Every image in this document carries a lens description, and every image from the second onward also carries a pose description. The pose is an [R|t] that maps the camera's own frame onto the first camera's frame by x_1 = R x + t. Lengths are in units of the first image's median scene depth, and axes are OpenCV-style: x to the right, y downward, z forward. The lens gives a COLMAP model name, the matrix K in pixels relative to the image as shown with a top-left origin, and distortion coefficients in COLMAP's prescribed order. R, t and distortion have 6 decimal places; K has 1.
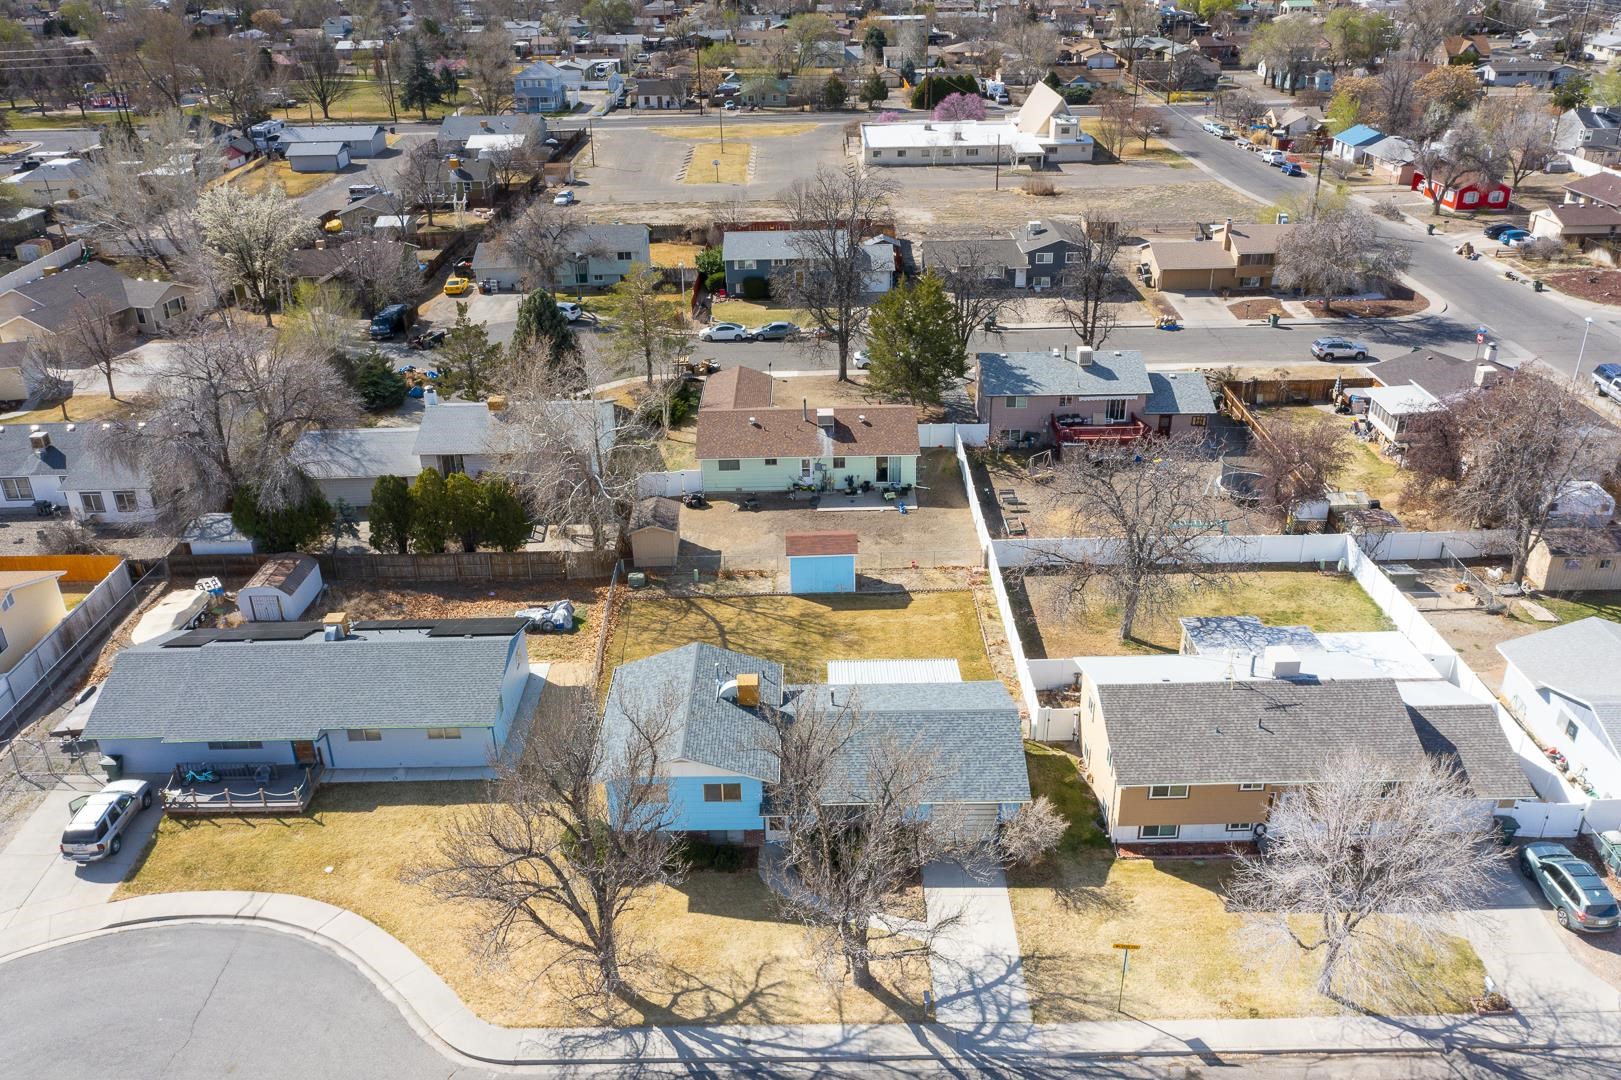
lens RADIAL K [[1284.6, 0, 810.5], [0, 1284.6, 540.0], [0, 0, 1]] dist [-0.013560, 0.010148]
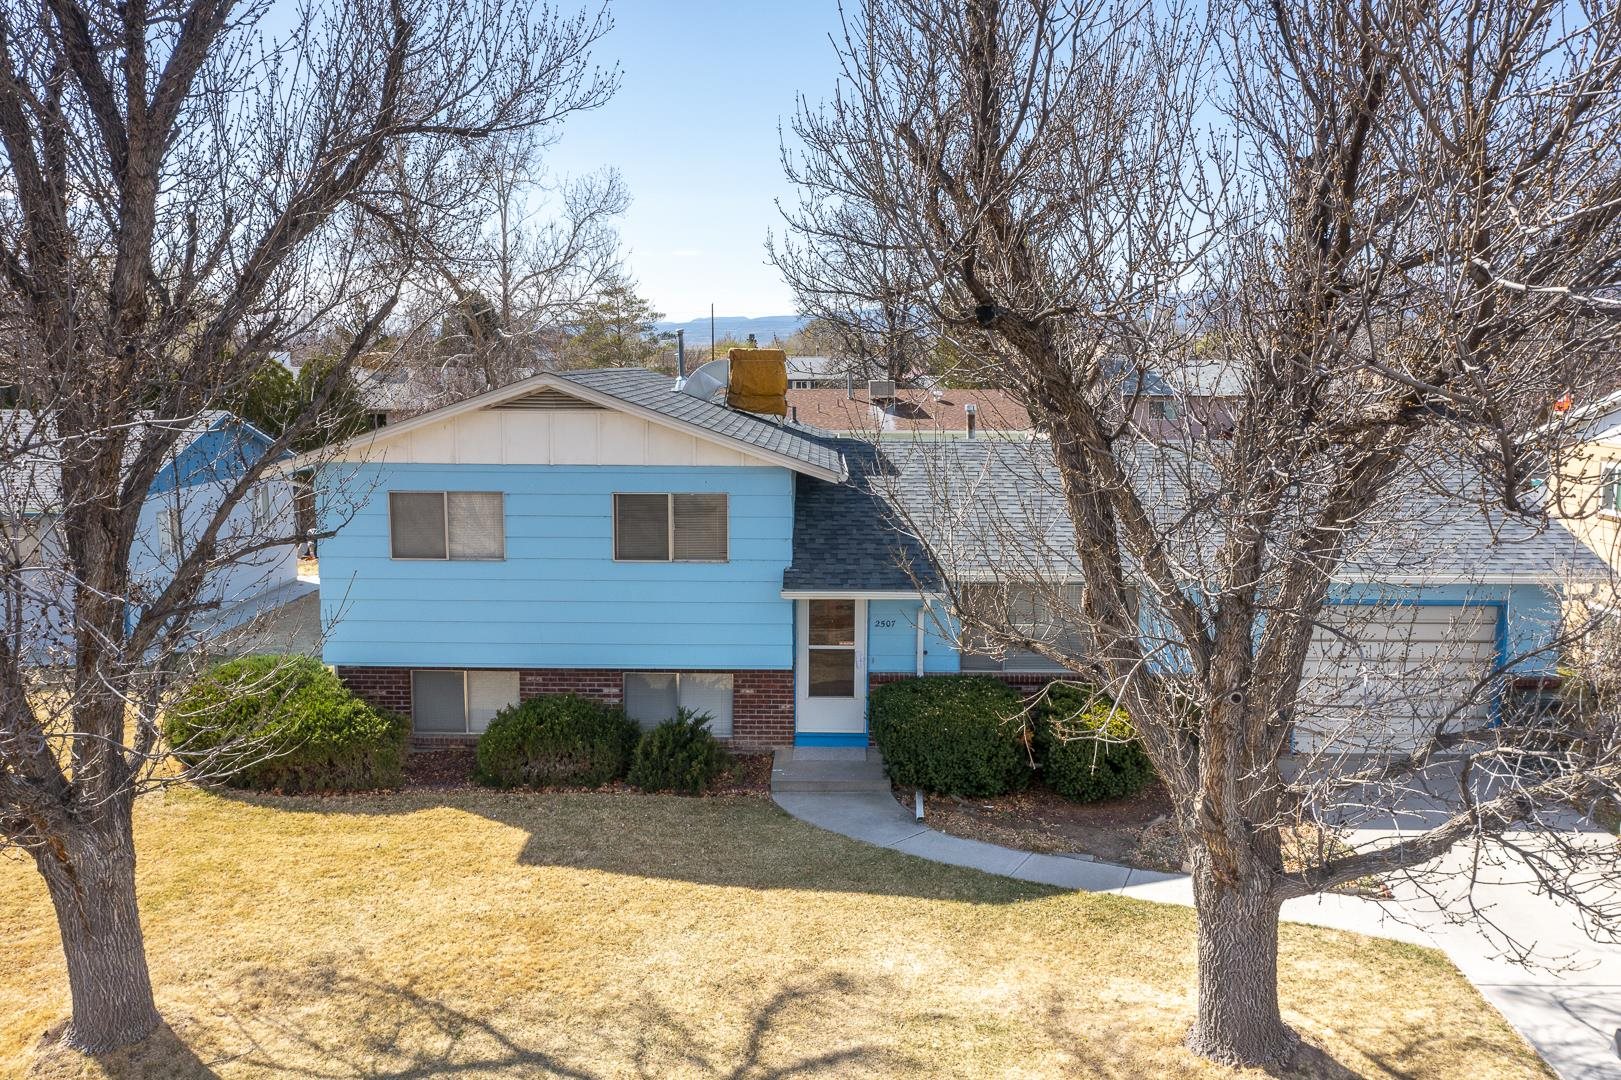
lens RADIAL K [[1270.4, 0, 810.5], [0, 1270.4, 540.0], [0, 0, 1]] dist [-0.003492, -0.004775]
pose [[0.999684, 0.018404, -0.017112, -0.026837], [-0.022842, 0.949341, -0.313415, 0.292011], [0.010477, 0.313707, 0.949462, 0.673502]]
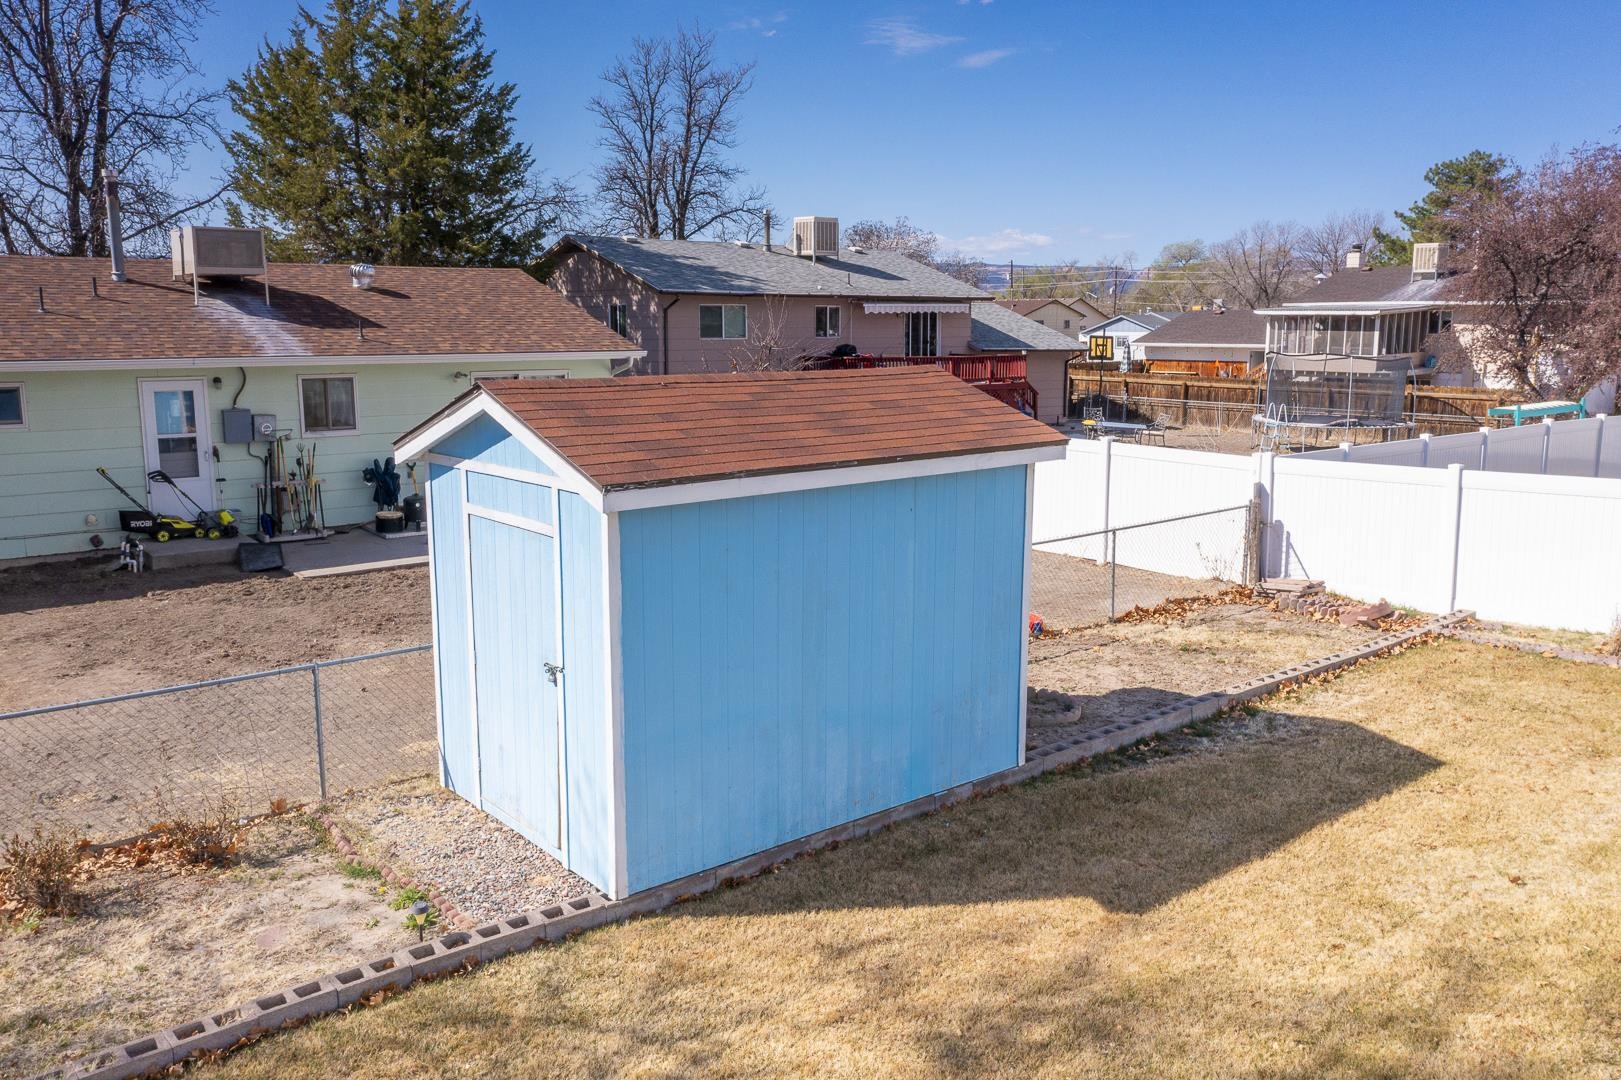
lens RADIAL K [[1284.6, 0, 810.5], [0, 1284.6, 540.0], [0, 0, 1]] dist [-0.013560, 0.010148]
pose [[0.778473, -0.088095, 0.621465, -0.091412], [0.269841, 0.940909, -0.204637, 0.055202], [-0.566714, 0.327001, 0.756244, 1.257581]]
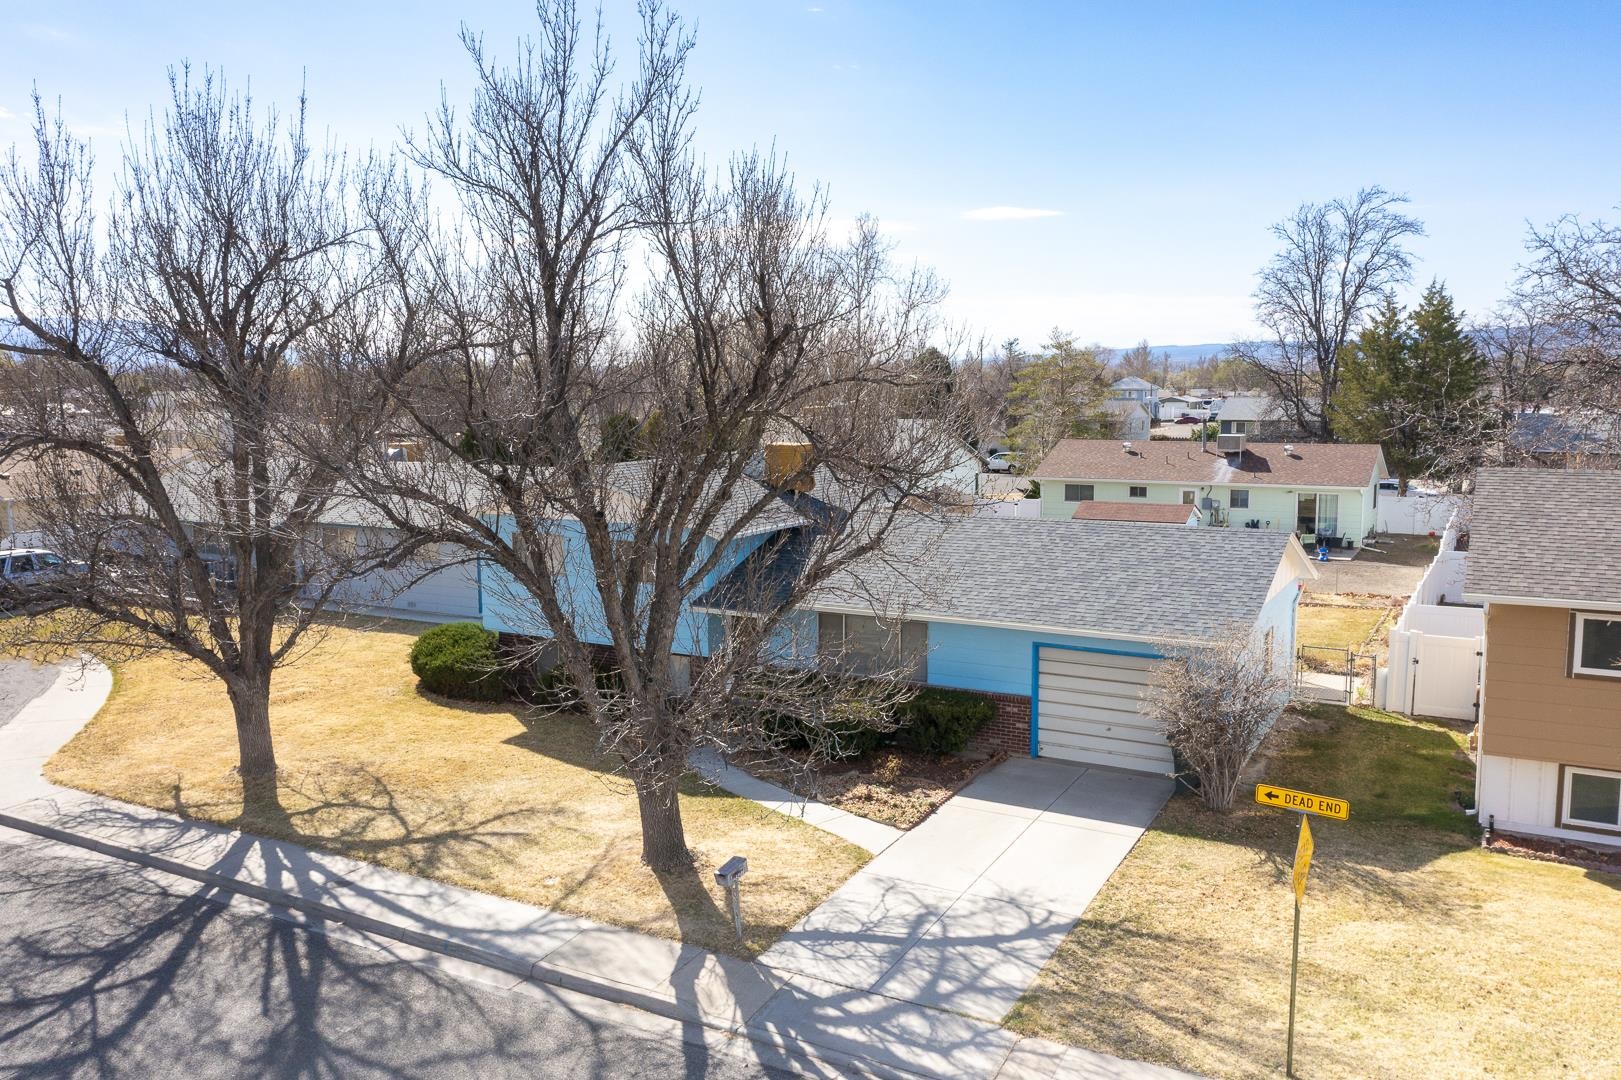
lens RADIAL K [[1284.6, 0, 810.5], [0, 1284.6, 540.0], [0, 0, 1]] dist [-0.013560, 0.010148]
pose [[0.875277, 0.072394, -0.478172, 0.238533], [-0.224670, 0.936432, -0.269477, 0.307203], [0.428267, 0.343298, 0.835903, 0.564838]]
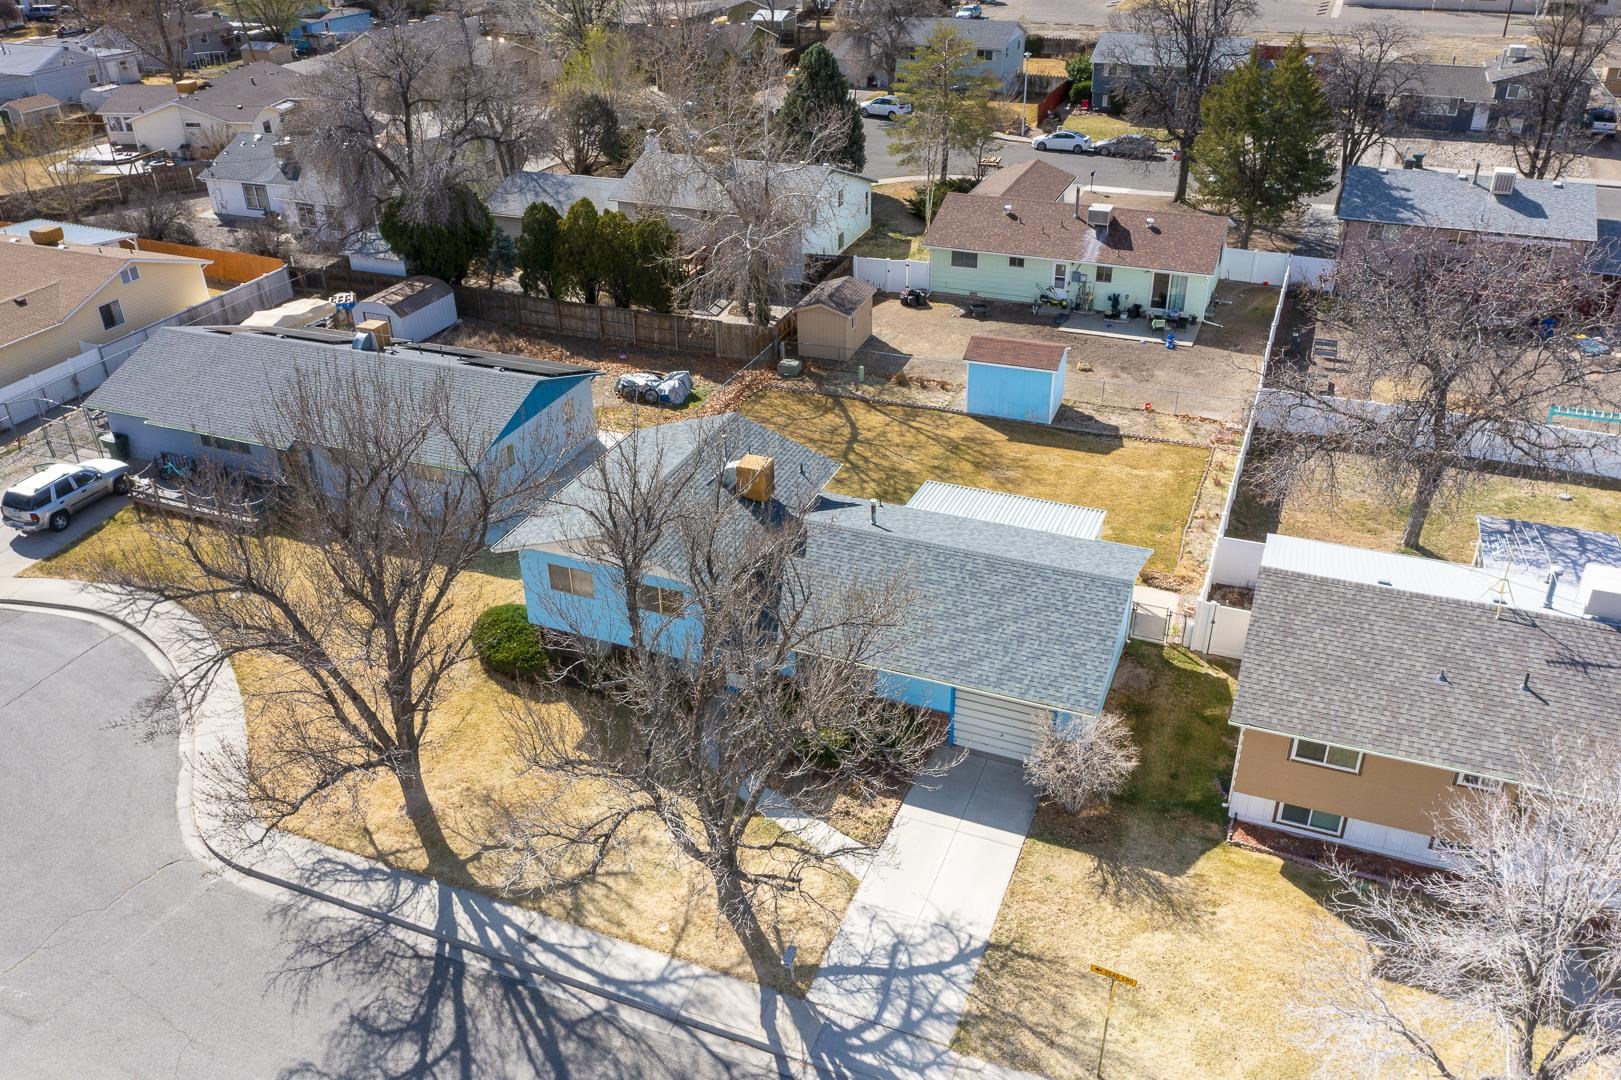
lens RADIAL K [[1284.6, 0, 810.5], [0, 1284.6, 540.0], [0, 0, 1]] dist [-0.013560, 0.010148]
pose [[0.924790, 0.192705, -0.328068, 0.227193], [-0.169032, 0.980575, 0.099501, 0.077287], [0.340870, -0.036564, 0.939399, 0.353949]]
